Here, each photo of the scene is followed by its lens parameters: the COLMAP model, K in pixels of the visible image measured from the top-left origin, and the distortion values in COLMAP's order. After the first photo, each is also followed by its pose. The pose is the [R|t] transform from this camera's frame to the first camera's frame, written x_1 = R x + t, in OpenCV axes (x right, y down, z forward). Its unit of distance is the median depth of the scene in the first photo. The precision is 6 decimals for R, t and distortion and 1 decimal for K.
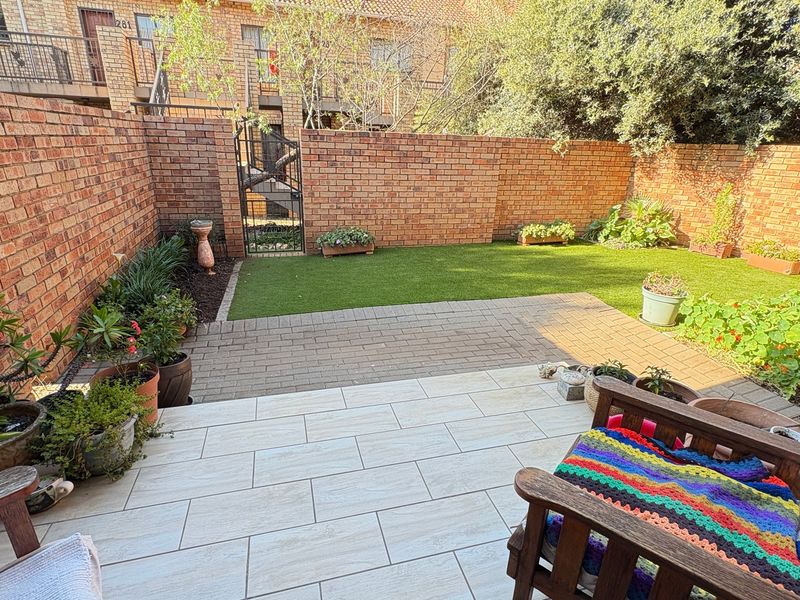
lens RADIAL K [[438.0, 0, 398.4], [0, 438.0, 297.7], [0, 0, 1]] dist [0.000681, 0.001025]
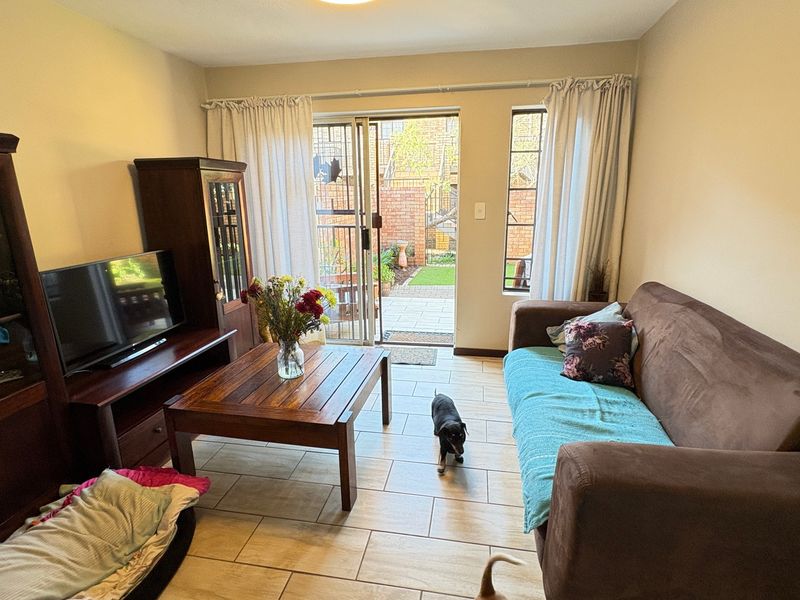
lens RADIAL K [[438.0, 0, 398.4], [0, 438.0, 297.7], [0, 0, 1]] dist [0.000681, 0.001025]
pose [[0.903746, 0.063098, -0.423392, 0.228834], [-0.109957, 0.990108, -0.087154, 0.154376], [0.413705, 0.125320, 0.901744, -0.444263]]
